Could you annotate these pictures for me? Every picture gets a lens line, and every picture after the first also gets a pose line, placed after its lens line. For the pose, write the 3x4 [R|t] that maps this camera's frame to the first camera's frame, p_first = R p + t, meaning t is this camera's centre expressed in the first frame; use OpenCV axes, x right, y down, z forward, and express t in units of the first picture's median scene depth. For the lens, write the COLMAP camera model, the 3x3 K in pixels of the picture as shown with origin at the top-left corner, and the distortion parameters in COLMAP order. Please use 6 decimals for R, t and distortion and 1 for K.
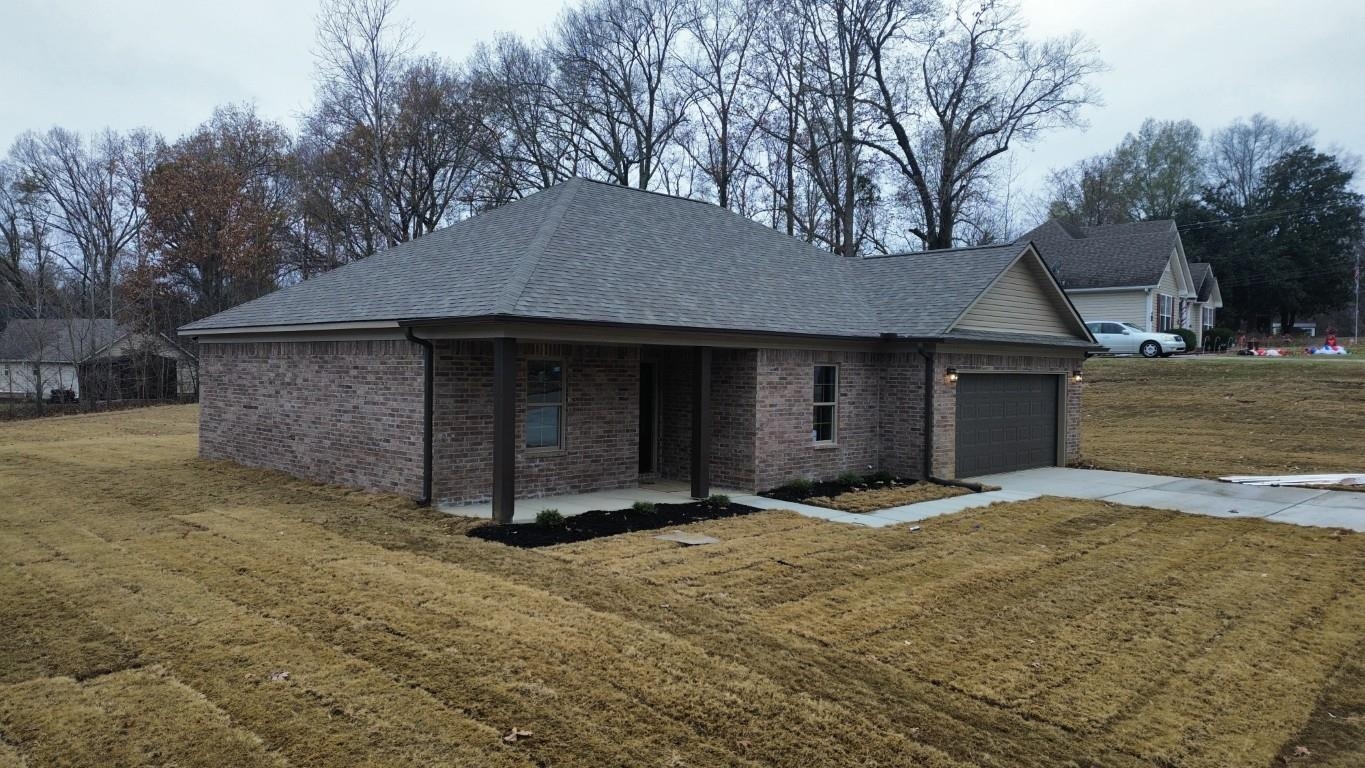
lens RADIAL K [[970.7, 0, 684.4], [0, 970.7, 385.9], [0, 0, 1]] dist [0.049020, -0.016689]
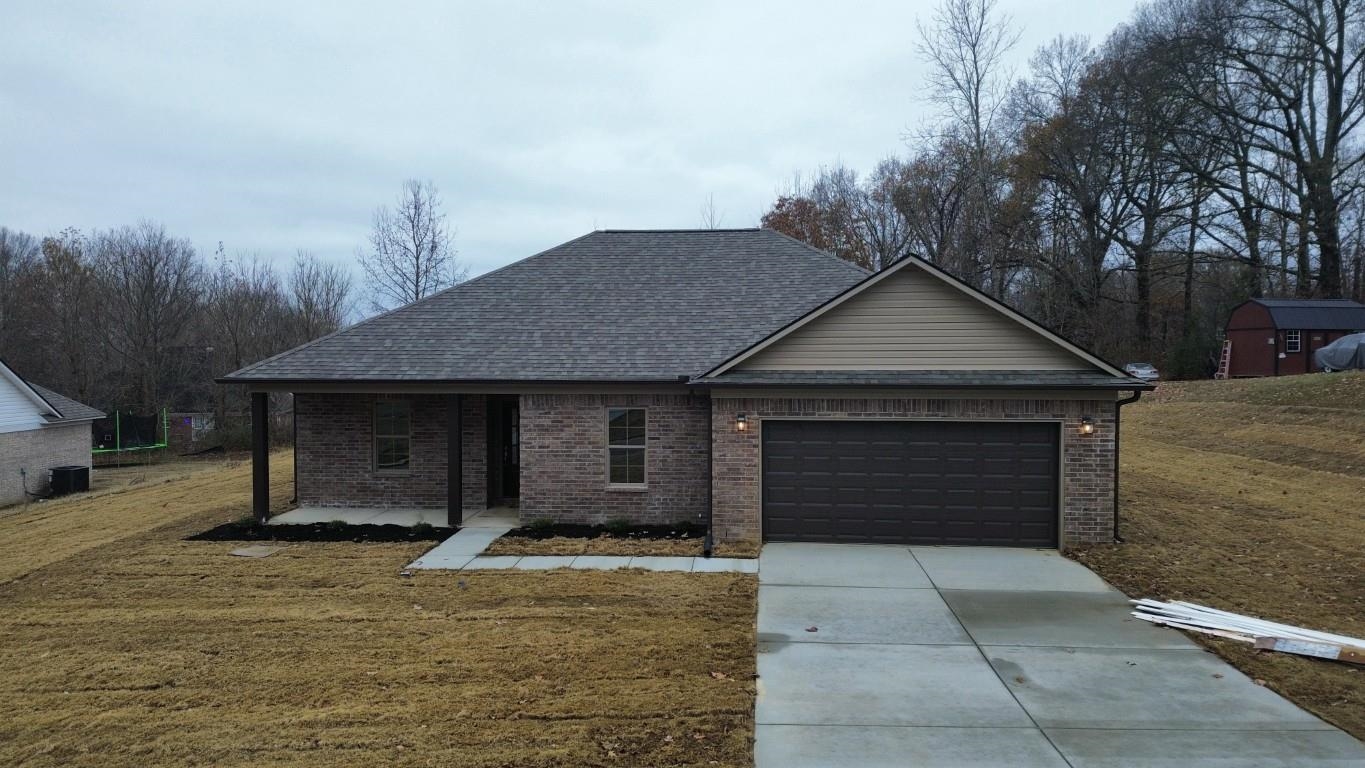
lens RADIAL K [[970.7, 0, 681.3], [0, 970.7, 383.7], [0, 0, 1]] dist [0.049020, -0.016689]
pose [[0.638870, 0.012305, -0.769216, 1.003610], [-0.003458, 0.999908, 0.013124, -0.063553], [0.769307, -0.005725, 0.638854, 0.428636]]
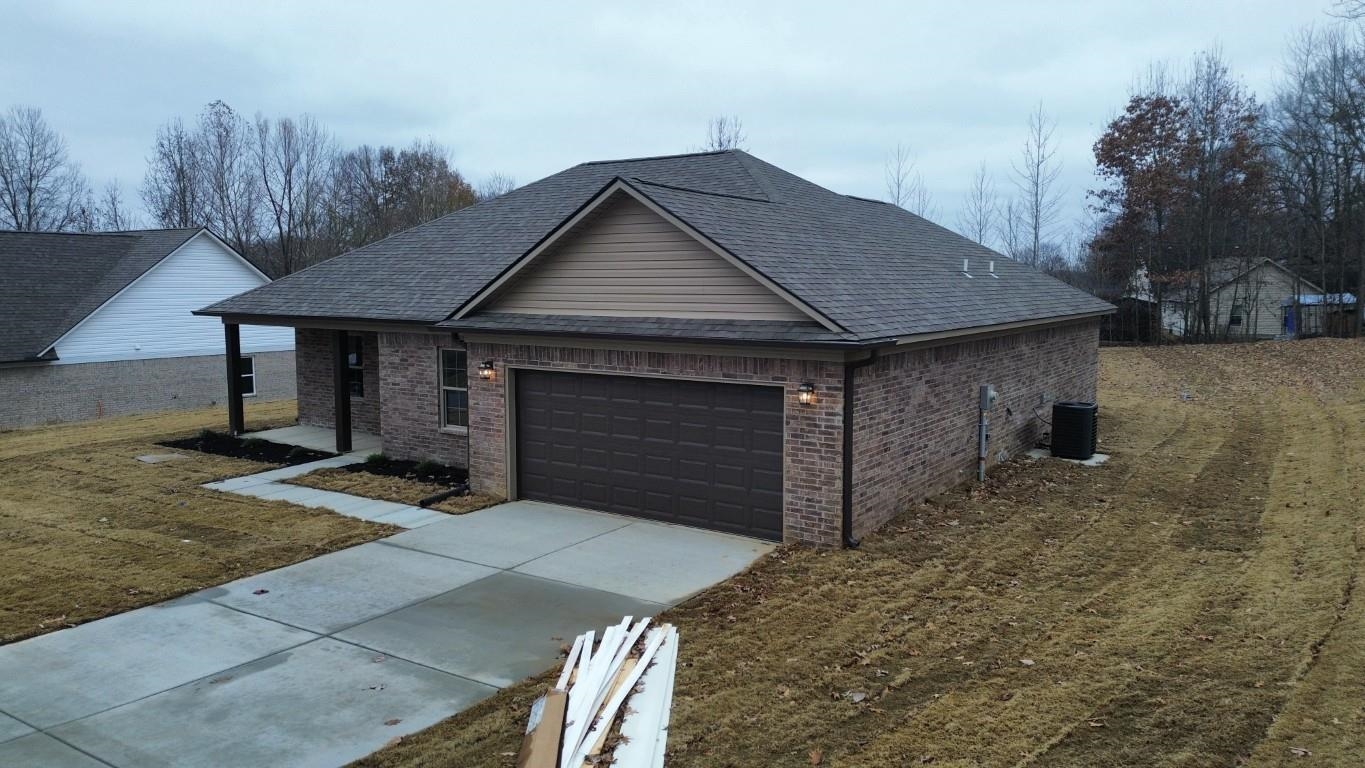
lens RADIAL K [[970.7, 0, 676.5], [0, 970.7, 385.1], [0, 0, 1]] dist [0.049020, -0.016689]
pose [[0.194153, 0.091068, -0.976735, 1.215059], [-0.014895, 0.995840, 0.089888, -0.081642], [0.980858, -0.002904, 0.194701, 1.087482]]
